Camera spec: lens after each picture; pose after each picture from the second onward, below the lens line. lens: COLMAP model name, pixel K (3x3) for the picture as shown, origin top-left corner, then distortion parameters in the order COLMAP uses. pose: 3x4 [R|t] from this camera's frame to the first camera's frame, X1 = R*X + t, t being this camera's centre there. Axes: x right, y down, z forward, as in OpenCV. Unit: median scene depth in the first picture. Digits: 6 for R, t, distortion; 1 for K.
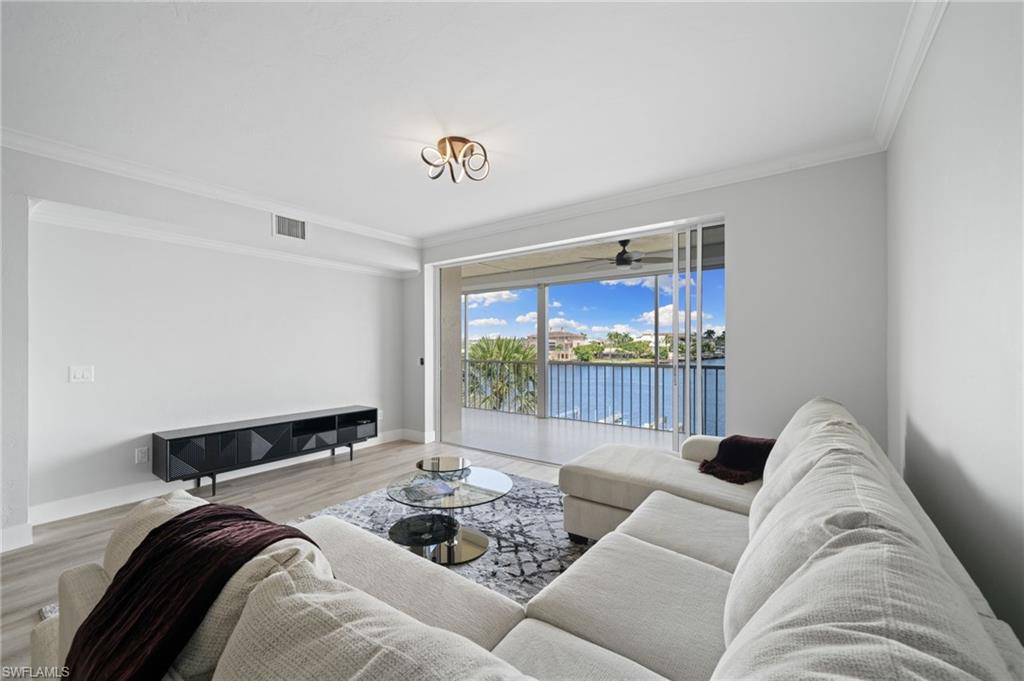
lens RADIAL K [[404.6, 0, 504.7], [0, 404.6, 342.2], [0, 0, 1]] dist [-0.000540, 0.000348]
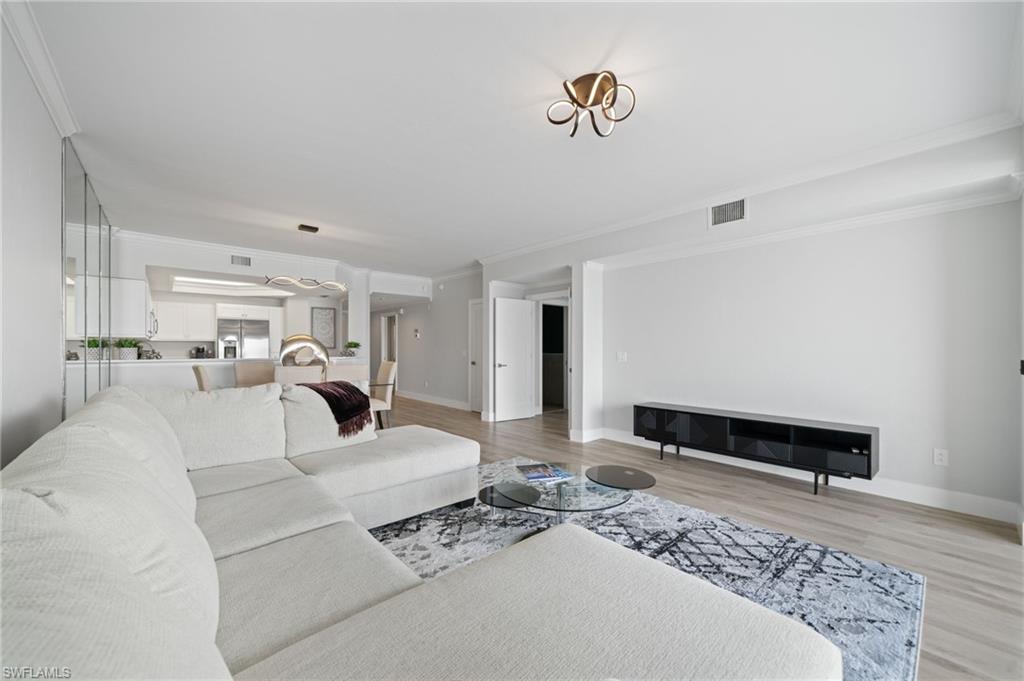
lens RADIAL K [[396.8, 0, 506.4], [0, 396.8, 347.7], [0, 0, 1]] dist [-0.000239, 0.000070]
pose [[-0.212710, 0.000258, -0.977115, 0.433798], [0.002851, 0.999996, -0.000357, 0.028864], [0.977111, -0.002862, -0.212709, 0.614915]]
